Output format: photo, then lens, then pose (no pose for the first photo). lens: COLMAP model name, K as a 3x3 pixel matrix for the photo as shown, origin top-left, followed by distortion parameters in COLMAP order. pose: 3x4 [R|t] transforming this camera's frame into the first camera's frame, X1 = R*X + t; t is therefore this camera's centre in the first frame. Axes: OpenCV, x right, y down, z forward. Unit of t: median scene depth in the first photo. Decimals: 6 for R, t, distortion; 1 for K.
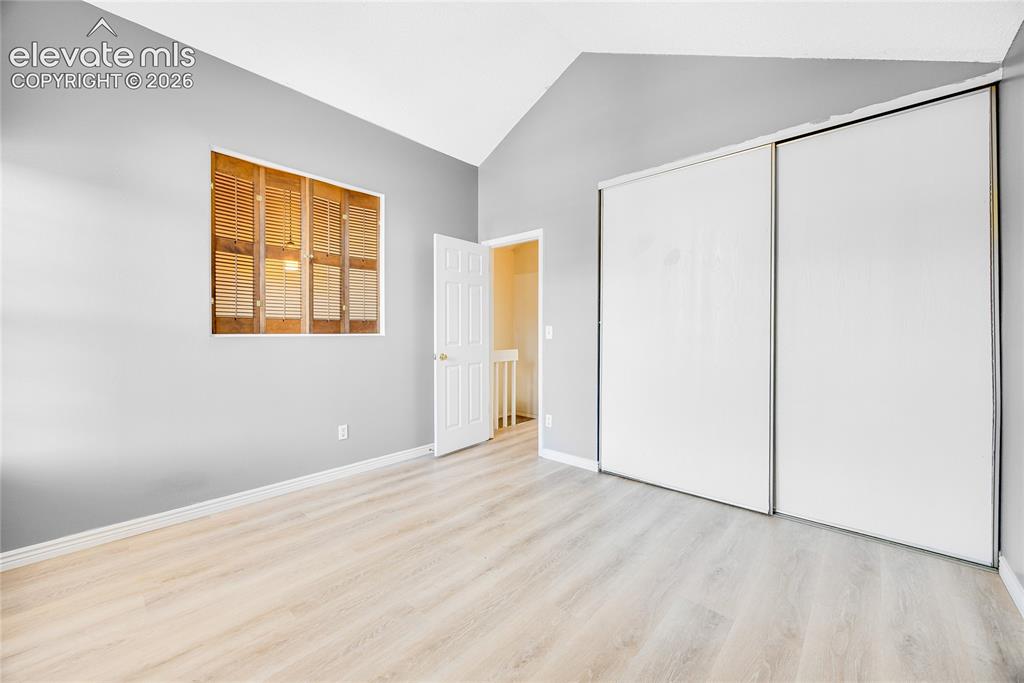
lens RADIAL K [[395.3, 0, 514.2], [0, 395.3, 334.1], [0, 0, 1]] dist [-0.002389, -0.000271]
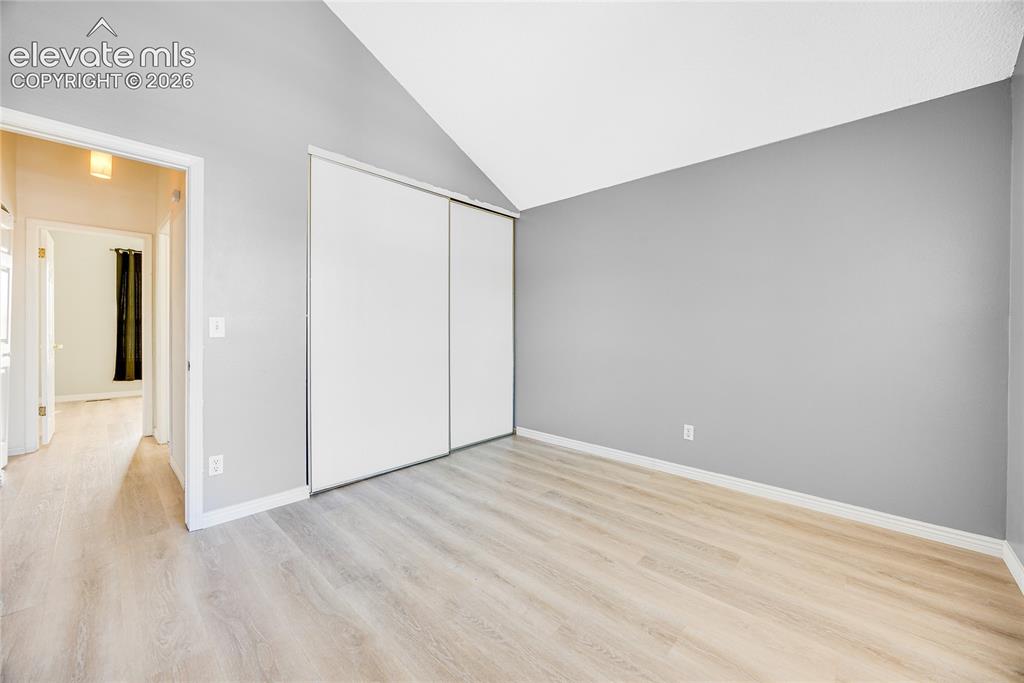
lens RADIAL K [[395.3, 0, 514.2], [0, 395.3, 334.4], [0, 0, 1]] dist [-0.002389, -0.000271]
pose [[0.010083, -0.012992, 0.999865, -0.783423], [-0.002320, 0.999913, 0.013016, -0.002386], [-0.999946, -0.002450, 0.010052, 0.736433]]
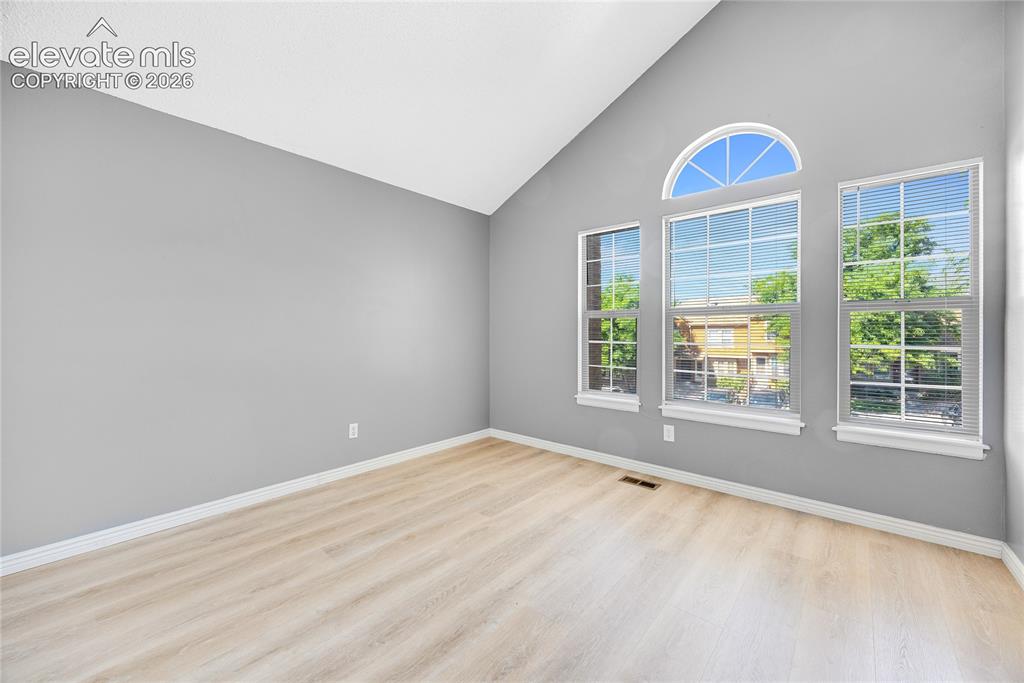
lens RADIAL K [[396.3, 0, 514.6], [0, 396.3, 332.6], [0, 0, 1]] dist [-0.000536, 0.000118]
pose [[-0.999355, 0.003039, -0.035790, -0.032212], [0.002884, 0.999986, 0.004391, -0.000644], [0.035803, 0.004285, -0.999350, 1.480810]]
